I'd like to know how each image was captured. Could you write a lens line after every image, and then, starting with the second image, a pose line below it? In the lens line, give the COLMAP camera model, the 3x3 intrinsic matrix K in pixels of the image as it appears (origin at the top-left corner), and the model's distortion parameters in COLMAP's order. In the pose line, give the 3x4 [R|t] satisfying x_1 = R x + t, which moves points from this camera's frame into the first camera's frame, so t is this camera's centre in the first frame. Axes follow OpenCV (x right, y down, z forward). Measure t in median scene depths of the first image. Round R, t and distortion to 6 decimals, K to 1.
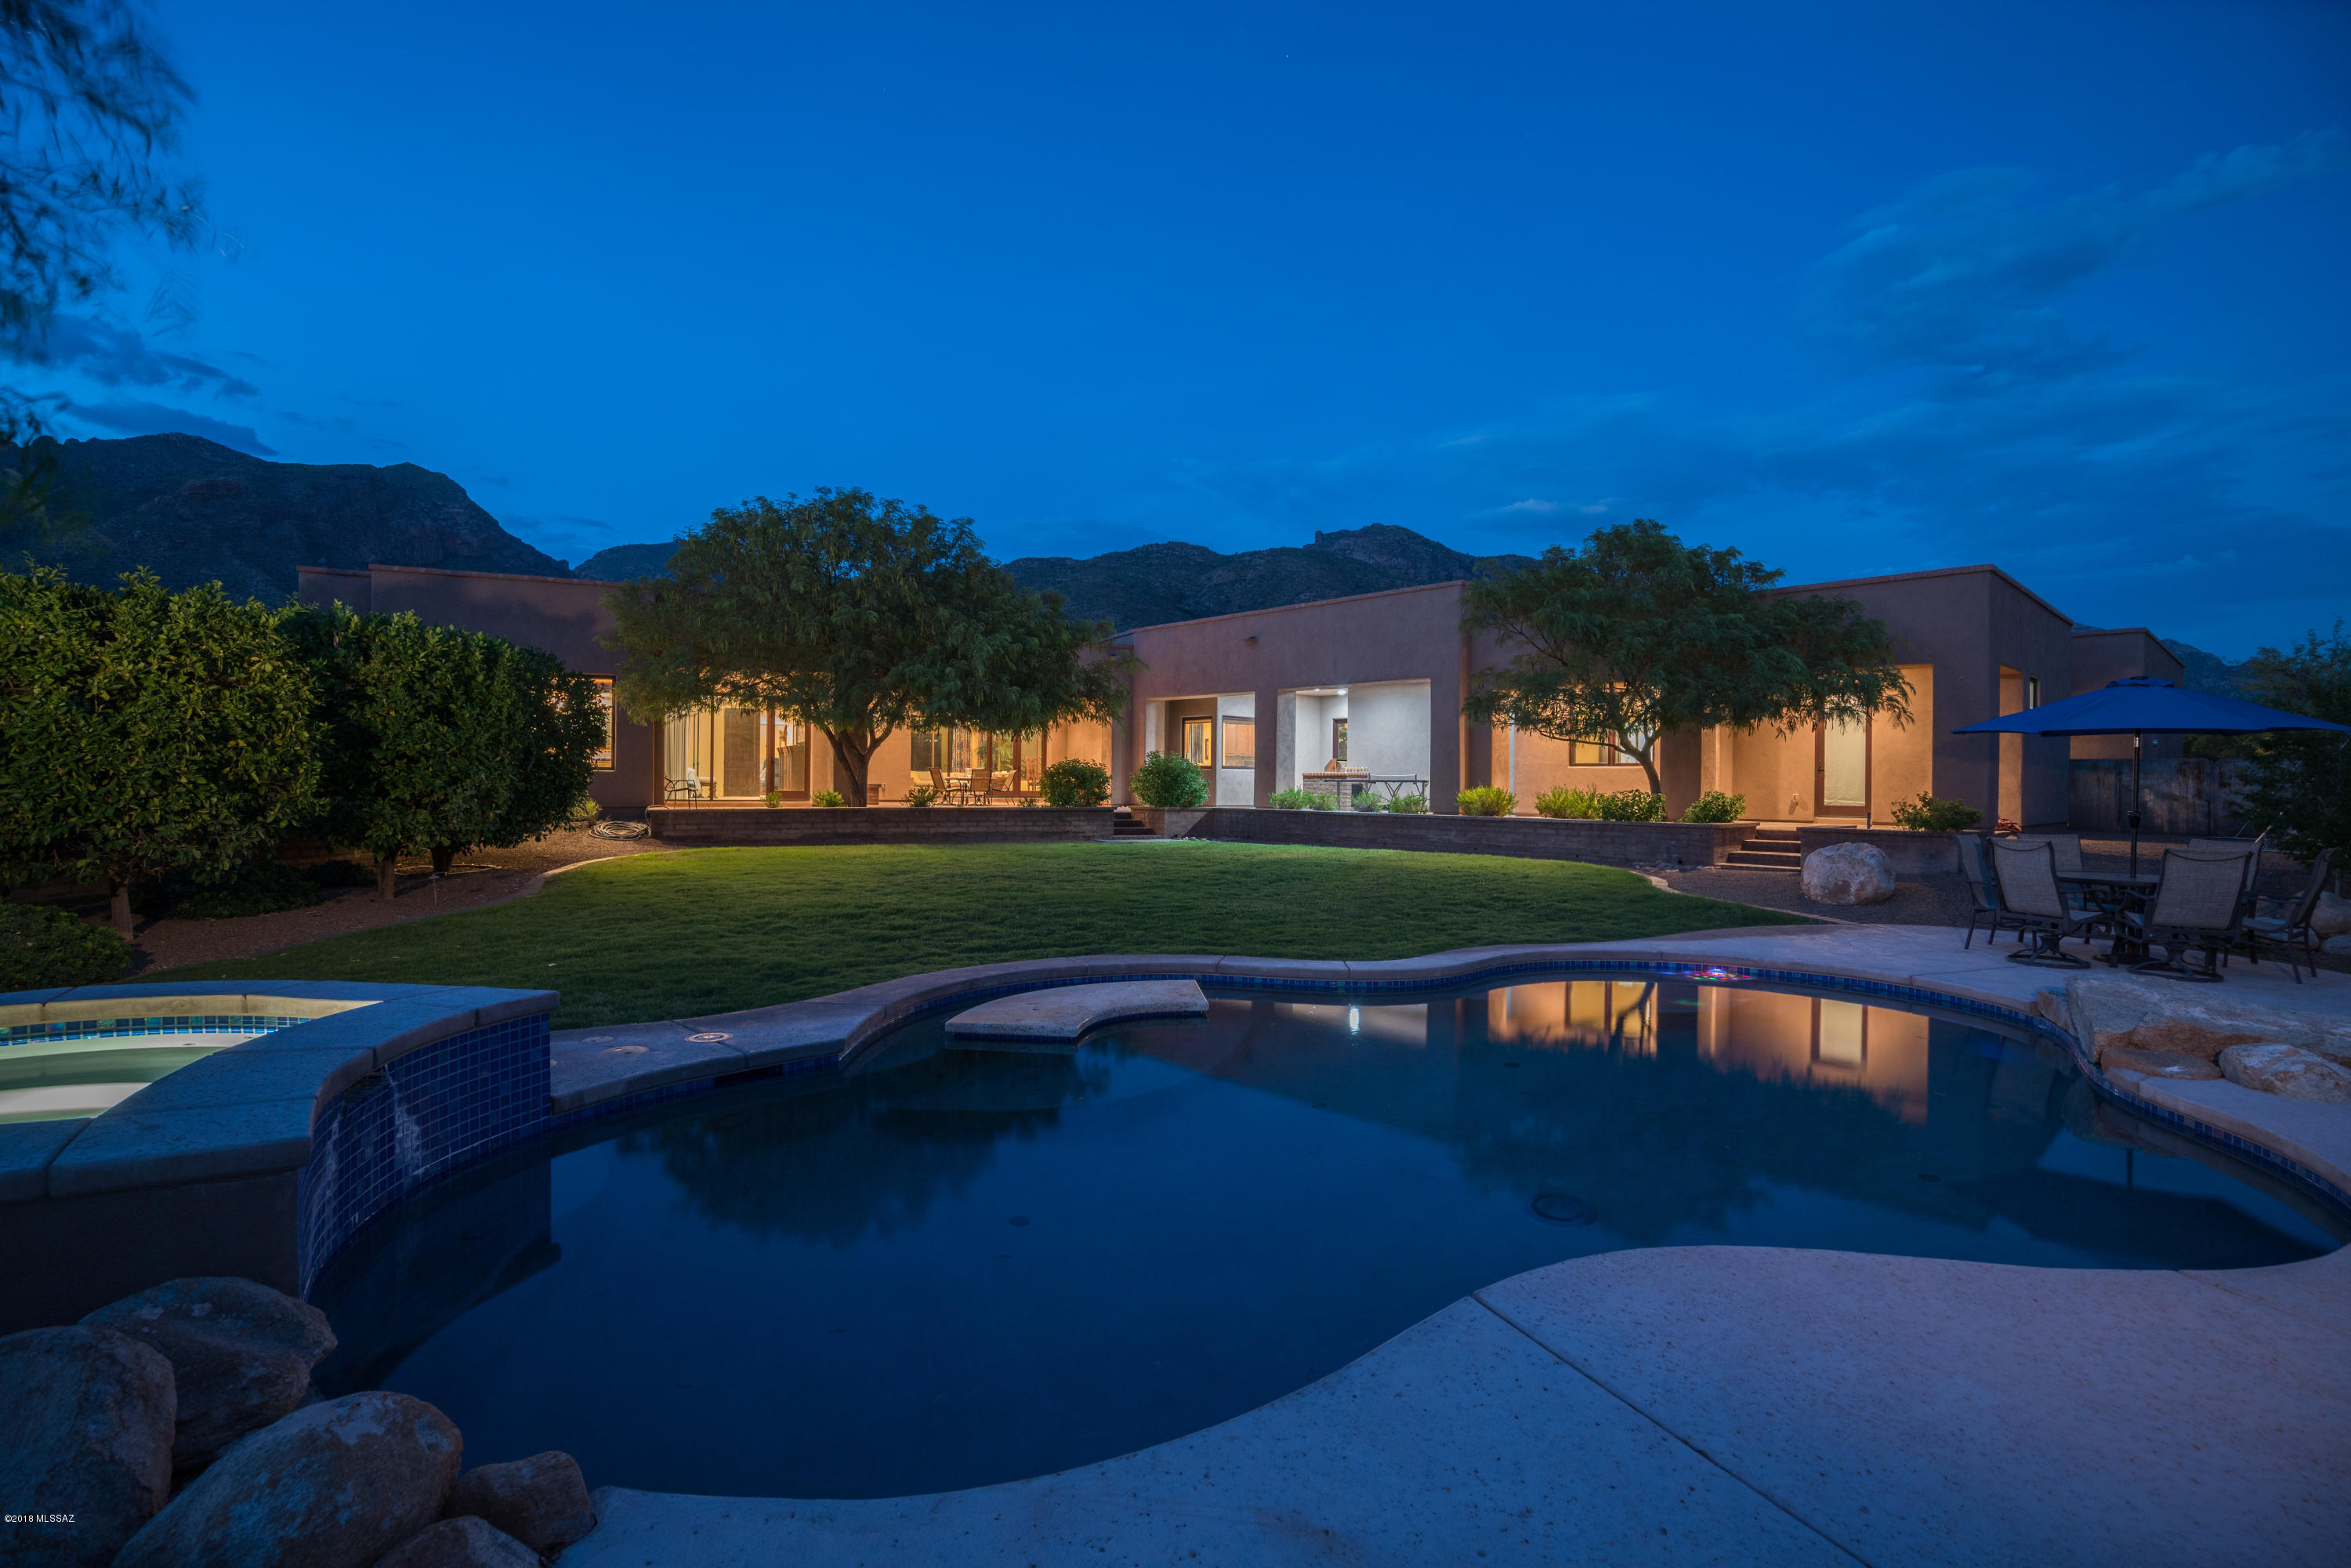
lens RADIAL K [[1123.8, 0, 1186.0], [0, 1123.8, 791.9], [0, 0, 1]] dist [-0.041332, 0.005912]
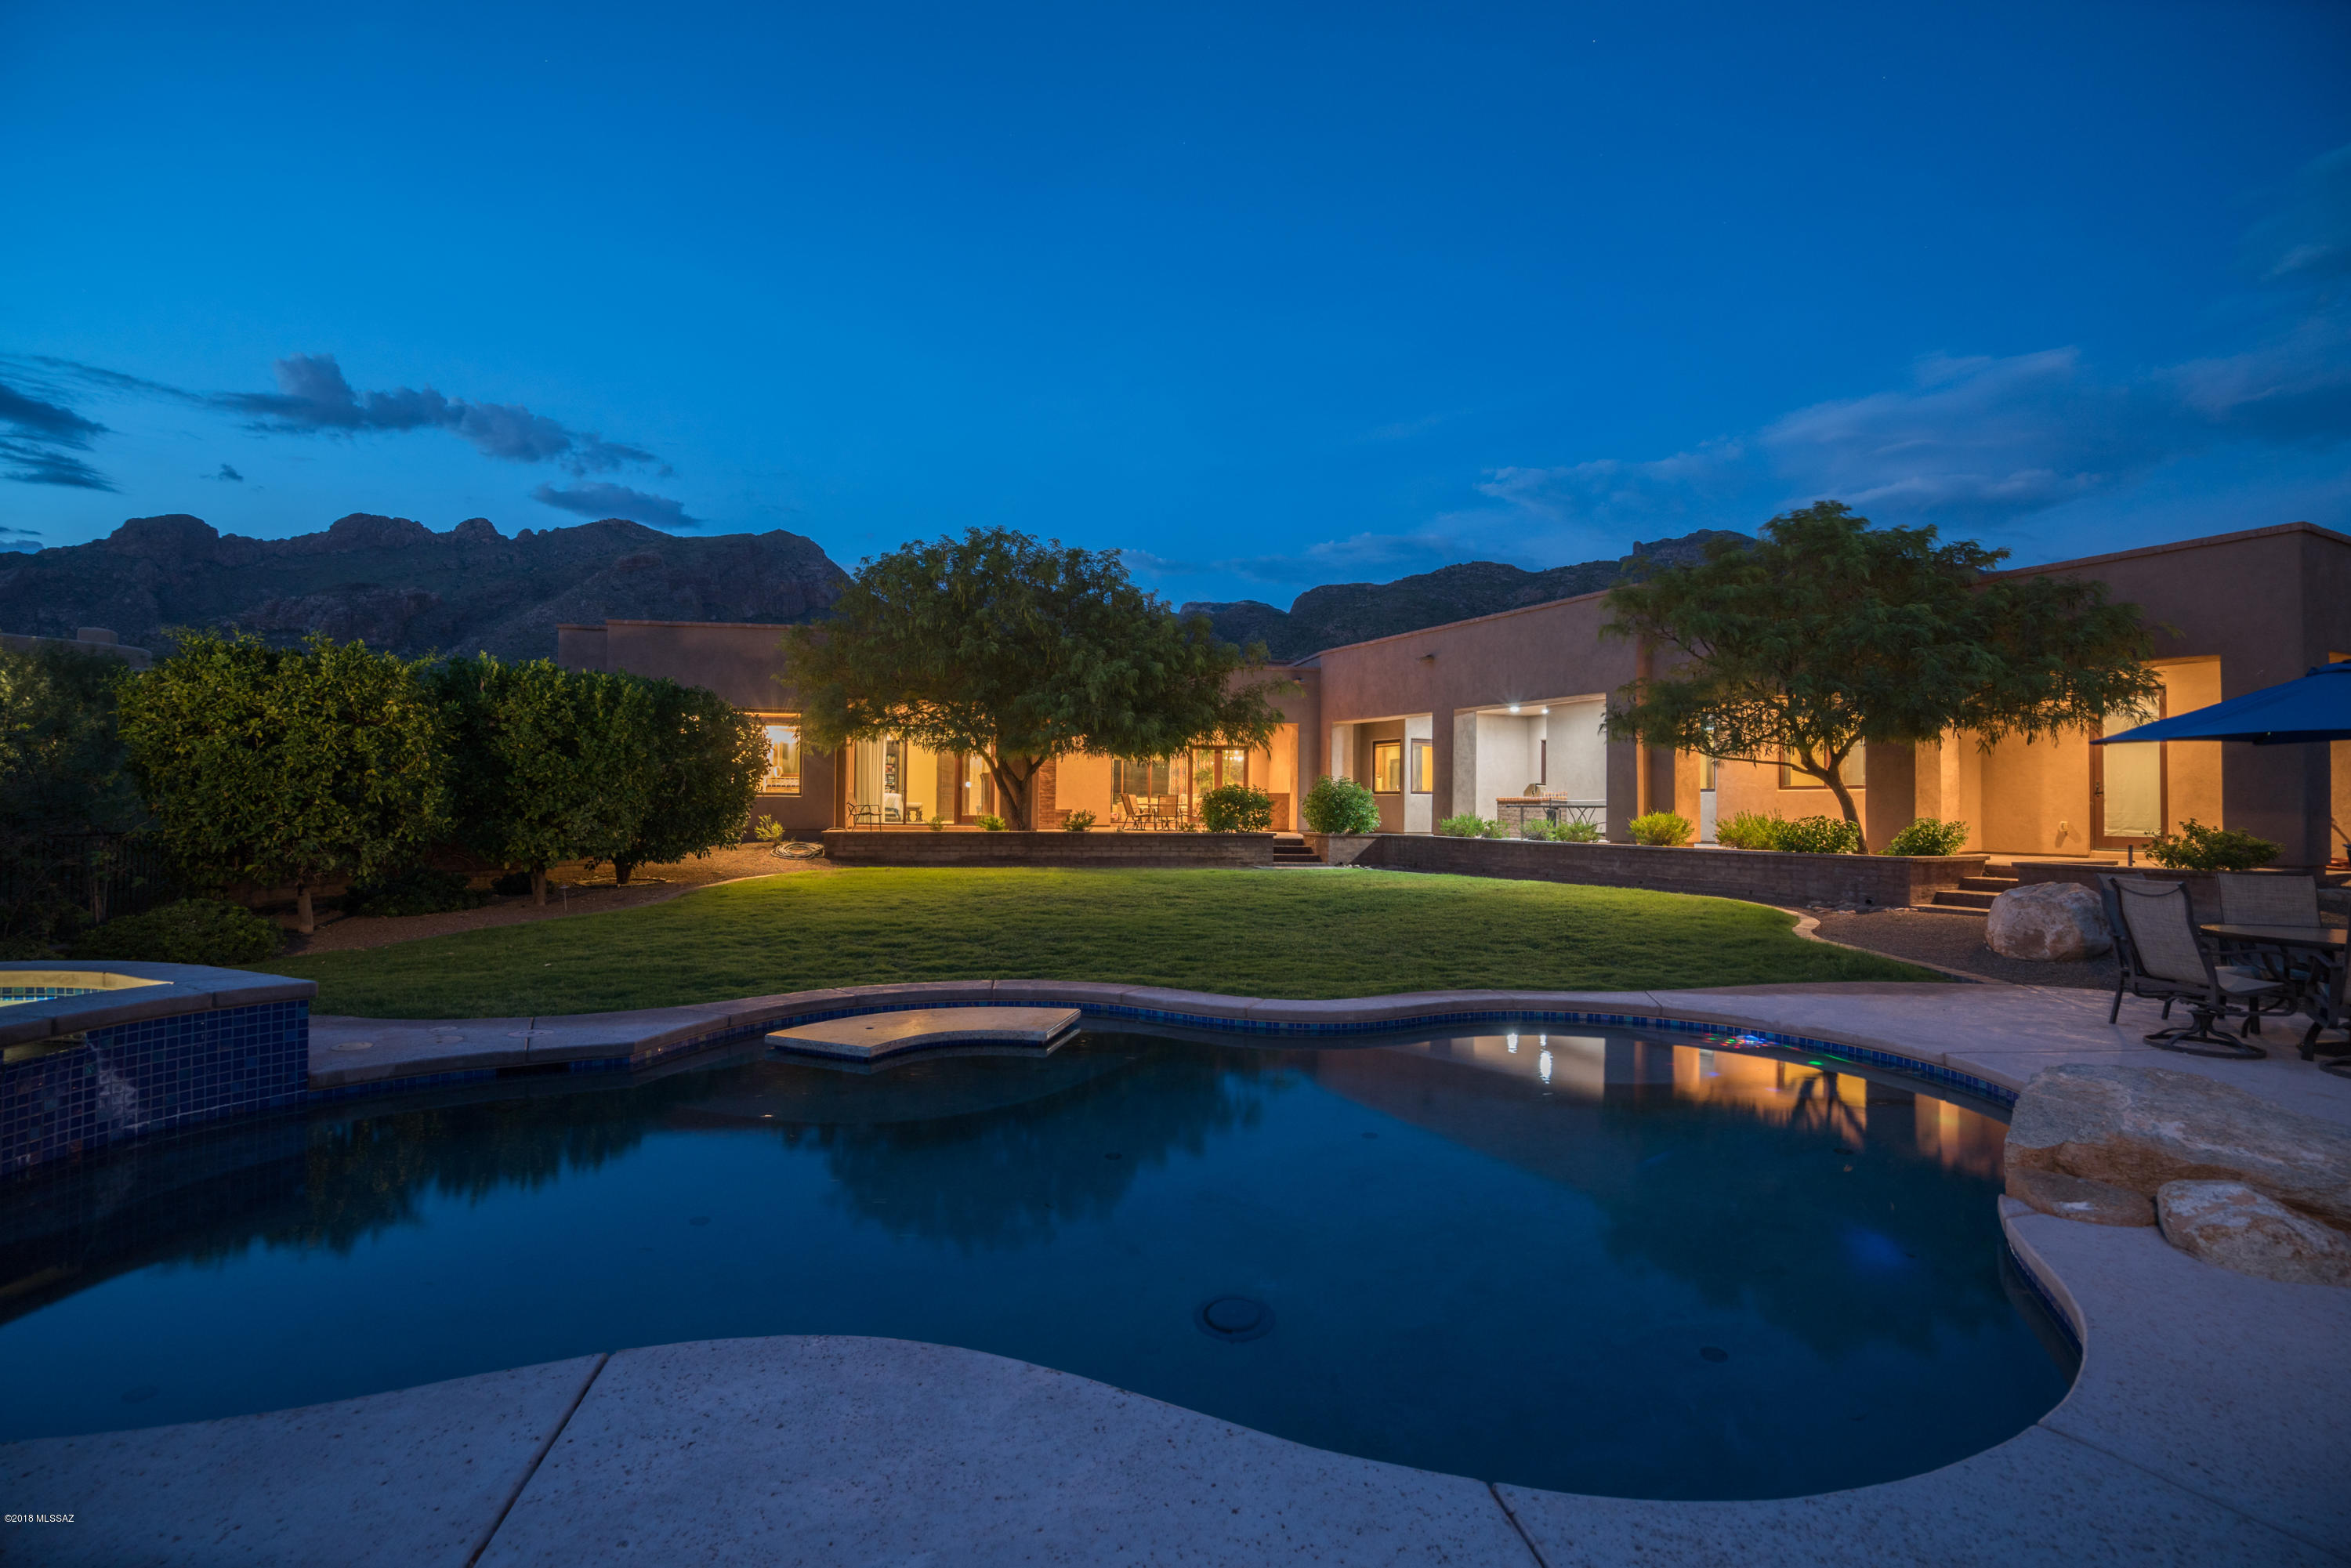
lens RADIAL K [[1123.8, 0, 1168.4], [0, 1123.8, 788.1], [0, 0, 1]] dist [-0.041332, 0.005912]
pose [[0.957161, -0.003866, -0.289530, 0.185417], [-0.004060, 0.999633, -0.026769, 0.001533], [0.289527, 0.026797, 0.956795, 0.048268]]
